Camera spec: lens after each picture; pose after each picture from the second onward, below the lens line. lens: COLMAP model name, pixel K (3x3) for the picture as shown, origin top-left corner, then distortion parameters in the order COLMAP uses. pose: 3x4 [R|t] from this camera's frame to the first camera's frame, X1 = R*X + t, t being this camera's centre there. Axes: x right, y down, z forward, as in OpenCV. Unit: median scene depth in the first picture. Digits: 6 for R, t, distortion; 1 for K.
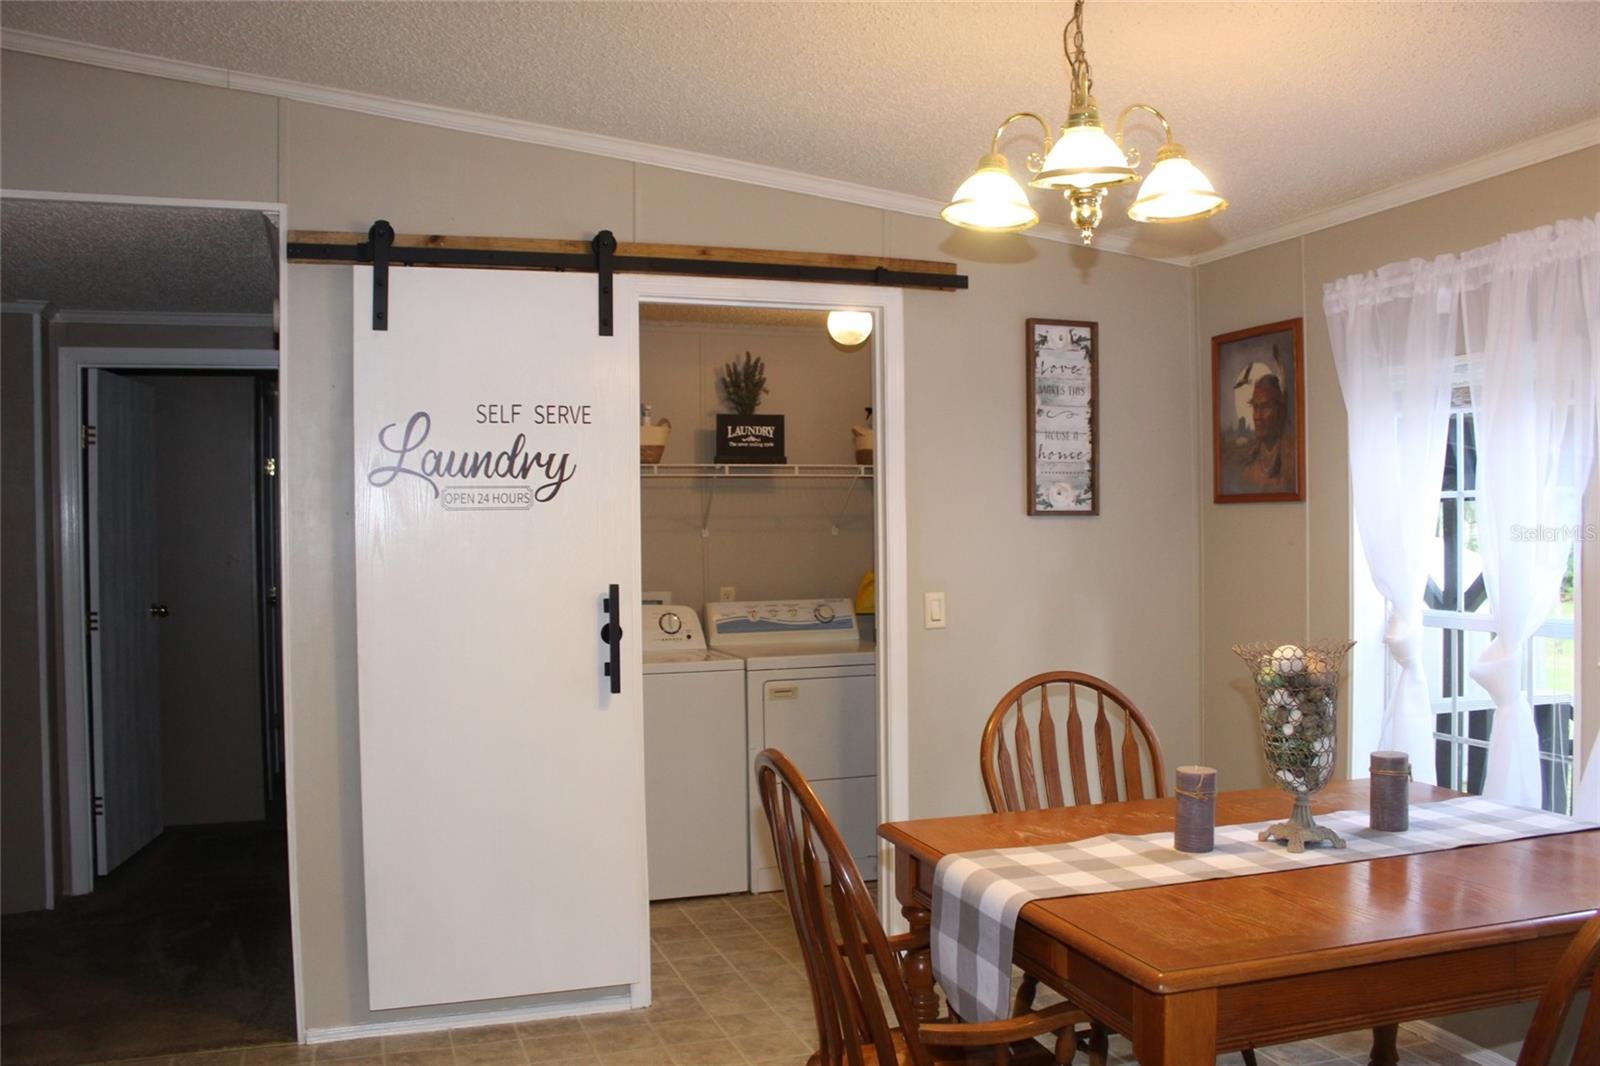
lens RADIAL K [[1334.3, 0, 800.0], [0, 1334.3, 533.0], [0, 0, 1]] dist [-0.158889, 0.145362]
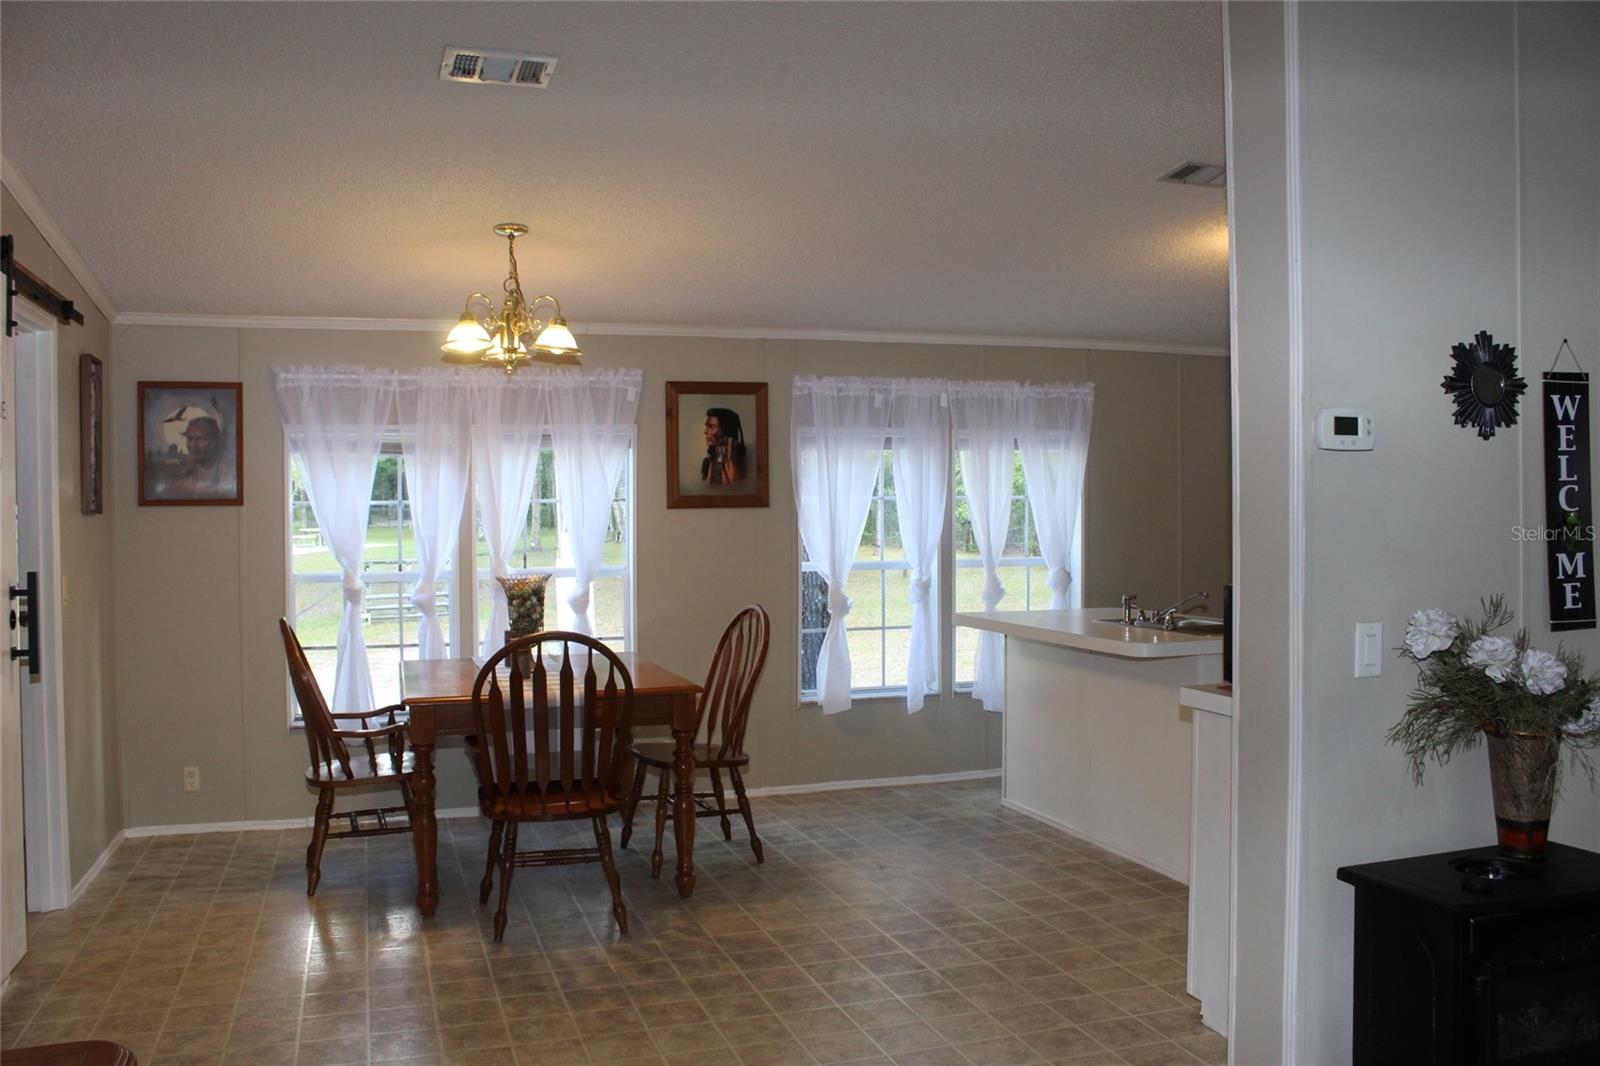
lens RADIAL K [[1334.3, 0, 800.0], [0, 1334.3, 533.0], [0, 0, 1]] dist [-0.158889, 0.145362]
pose [[0.007932, -0.002355, 0.999966, -1.053158], [0.011361, 0.999933, 0.002265, 0.010244], [-0.999904, 0.011342, 0.007959, 0.338323]]
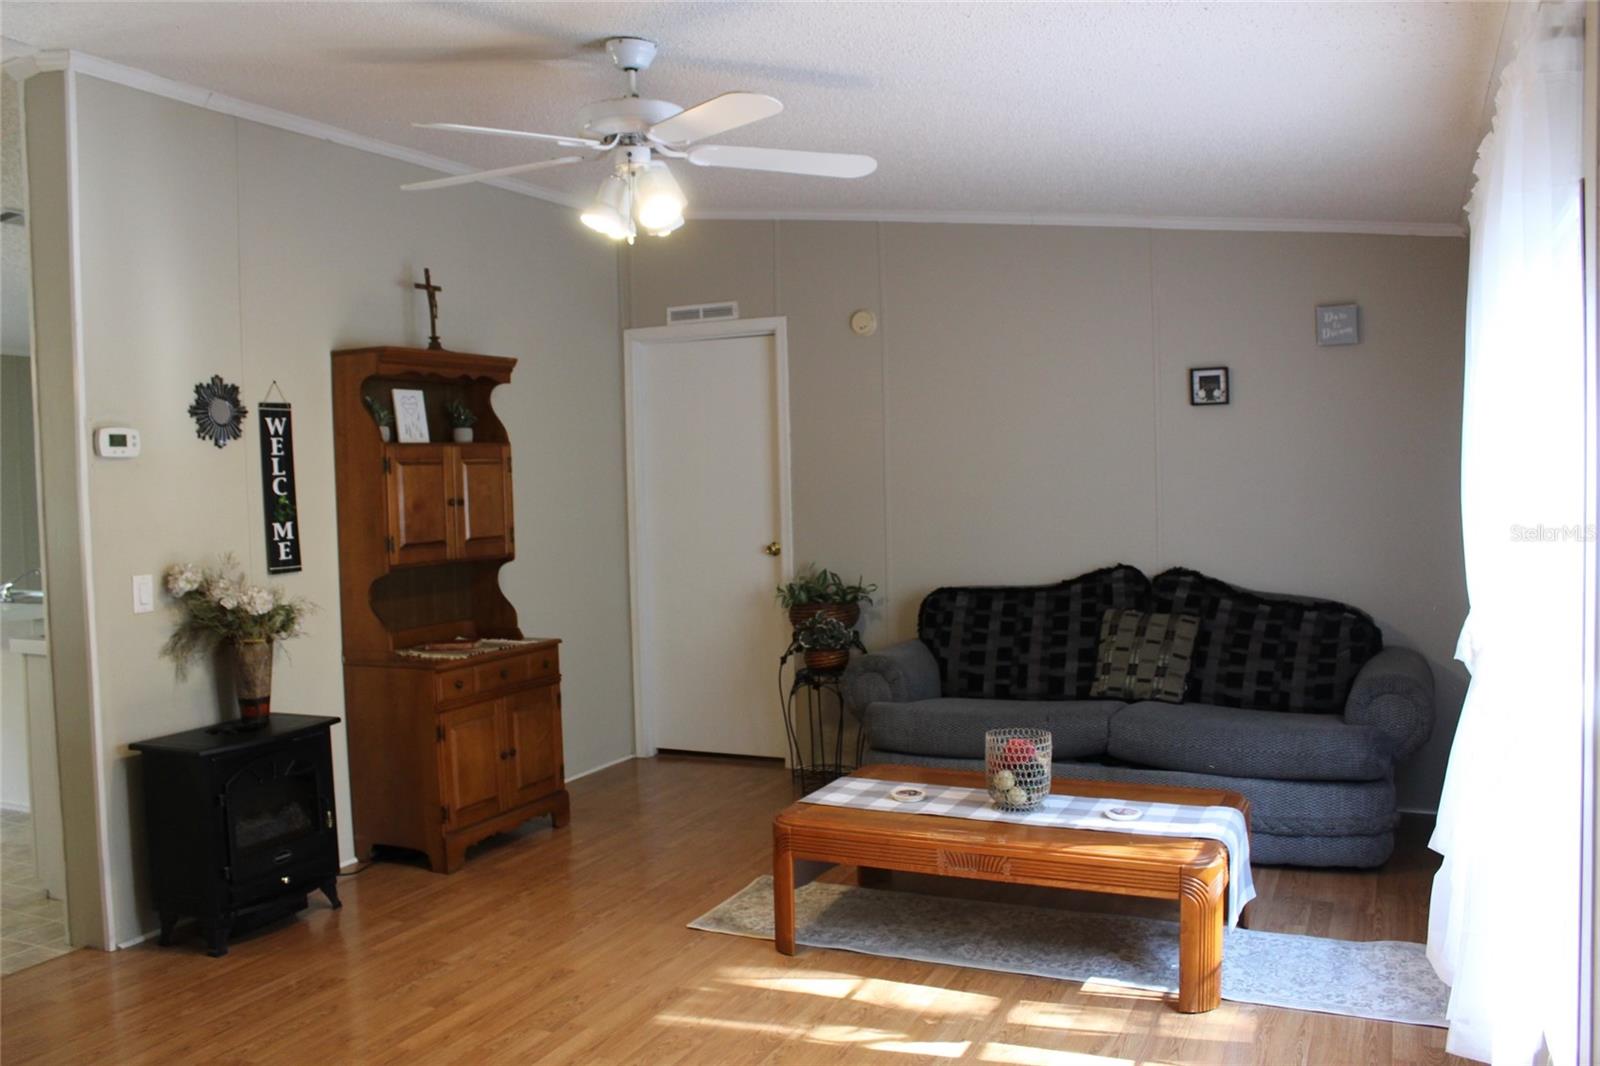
lens RADIAL K [[1334.3, 0, 800.0], [0, 1334.3, 533.0], [0, 0, 1]] dist [-0.158889, 0.145362]
pose [[-0.723333, 0.003424, 0.690491, -1.853178], [0.037762, 0.998687, 0.034606, 0.020994], [-0.689466, 0.051106, -0.722512, 0.495973]]
